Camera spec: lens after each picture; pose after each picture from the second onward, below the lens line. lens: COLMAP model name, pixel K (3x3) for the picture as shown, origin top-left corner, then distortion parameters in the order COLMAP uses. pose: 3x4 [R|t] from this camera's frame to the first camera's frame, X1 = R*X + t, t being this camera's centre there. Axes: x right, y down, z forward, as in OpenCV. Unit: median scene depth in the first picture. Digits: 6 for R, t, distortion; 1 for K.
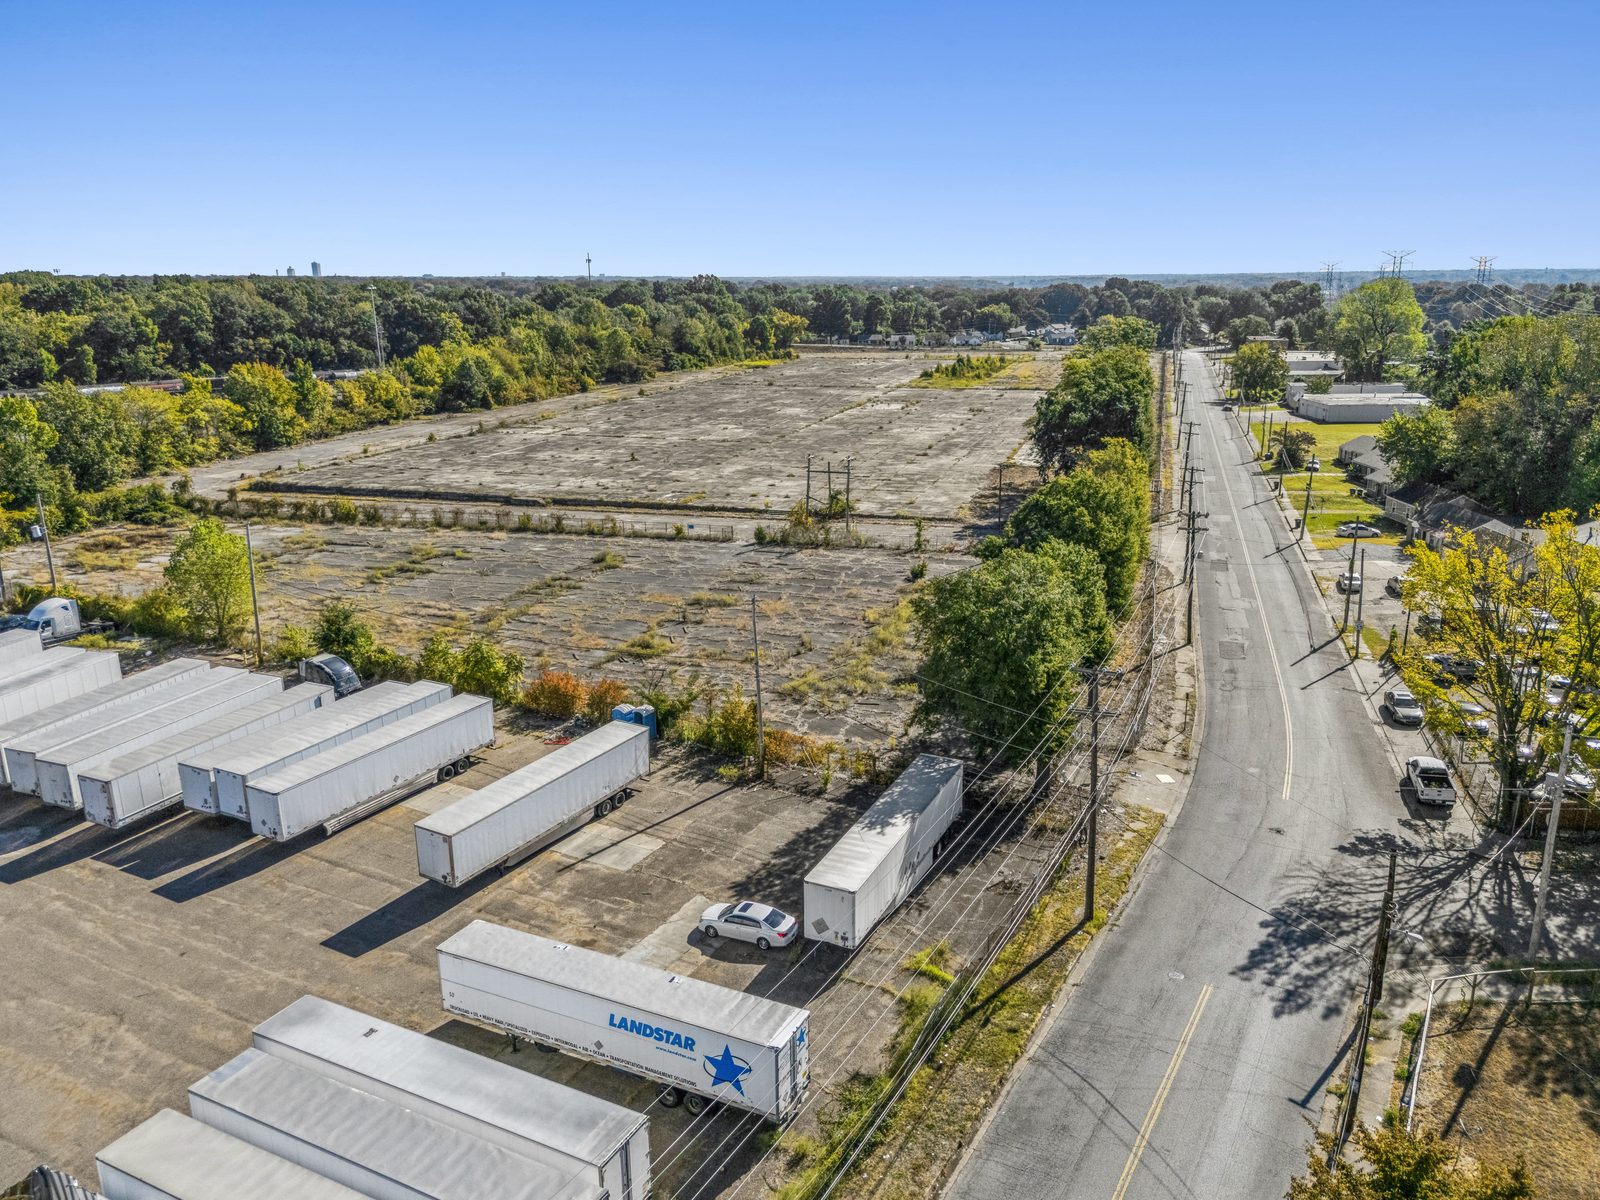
lens RADIAL K [[1191.0, 0, 807.3], [0, 1191.0, 605.5], [0, 0, 1]] dist [0.064691, -0.055679]
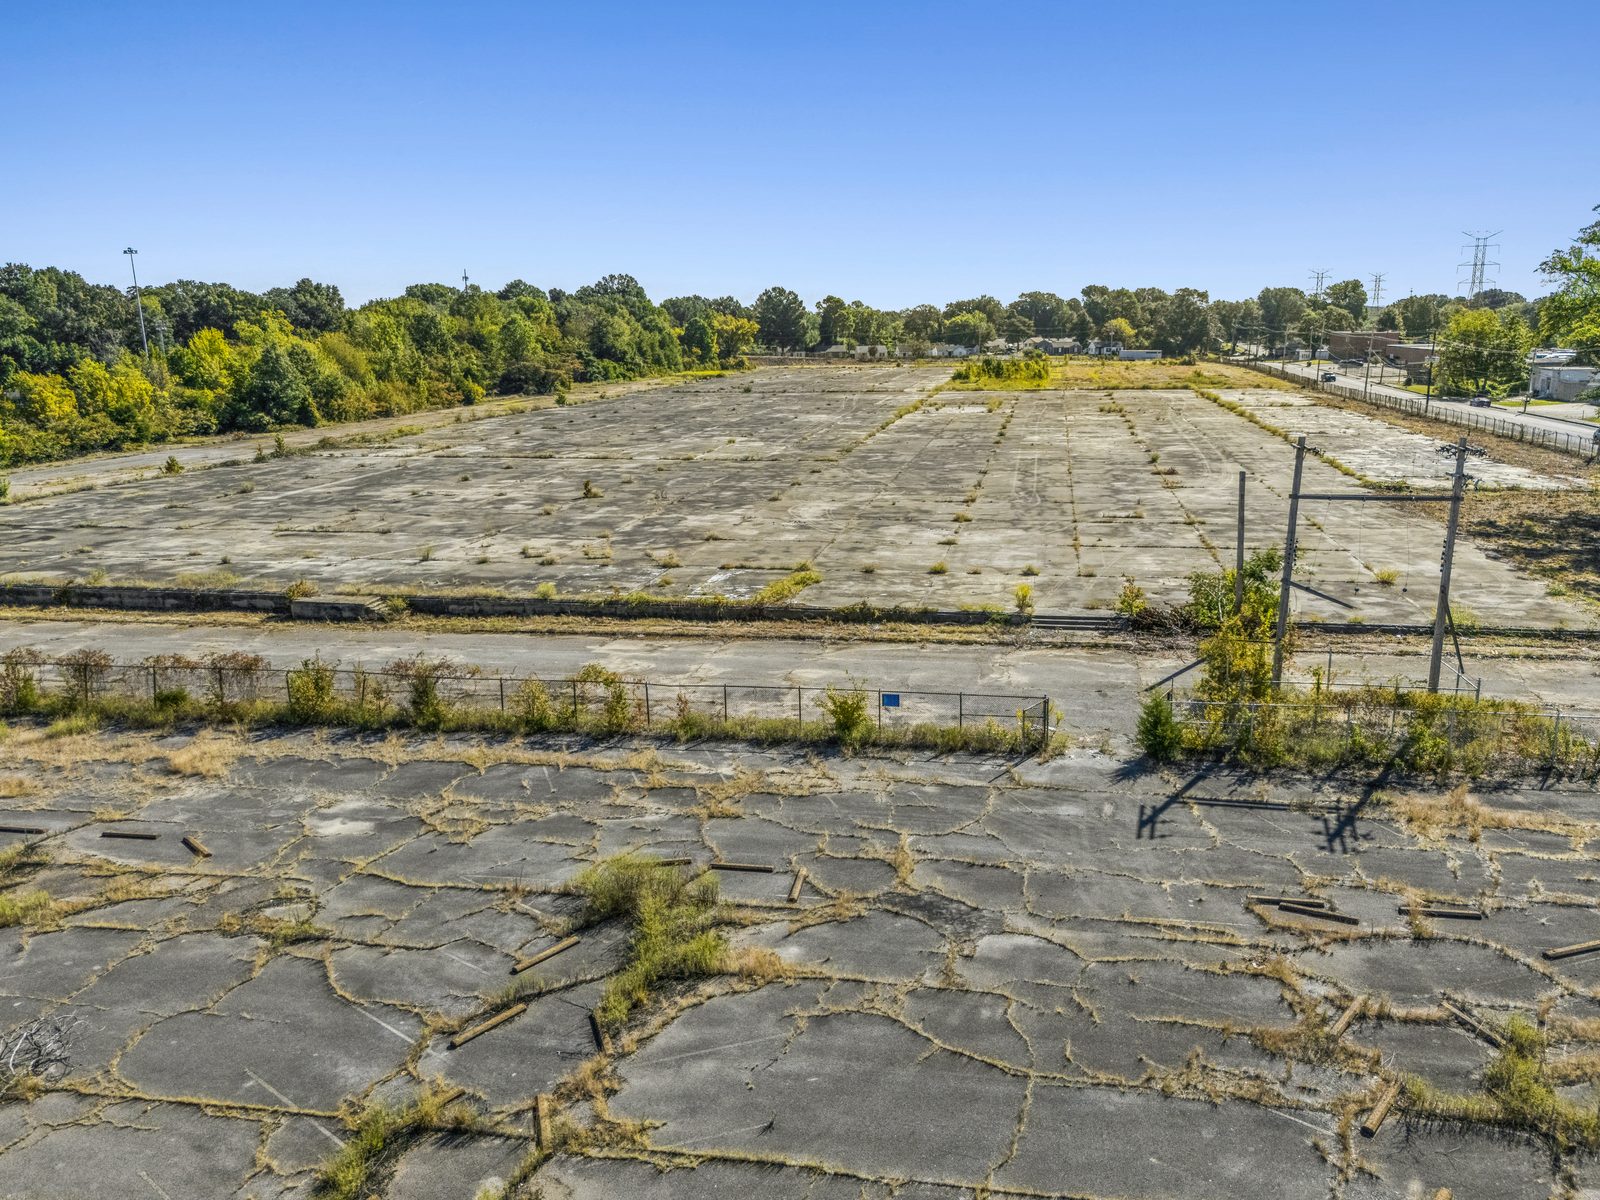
lens RADIAL K [[1237.8, 0, 823.5], [0, 1237.8, 609.1], [0, 0, 1]] dist [0.059491, -0.051243]
pose [[0.994971, -0.032237, 0.094839, -0.084274], [0.035828, 0.998694, -0.036412, -0.046476], [-0.093541, 0.039627, 0.994826, 0.417749]]
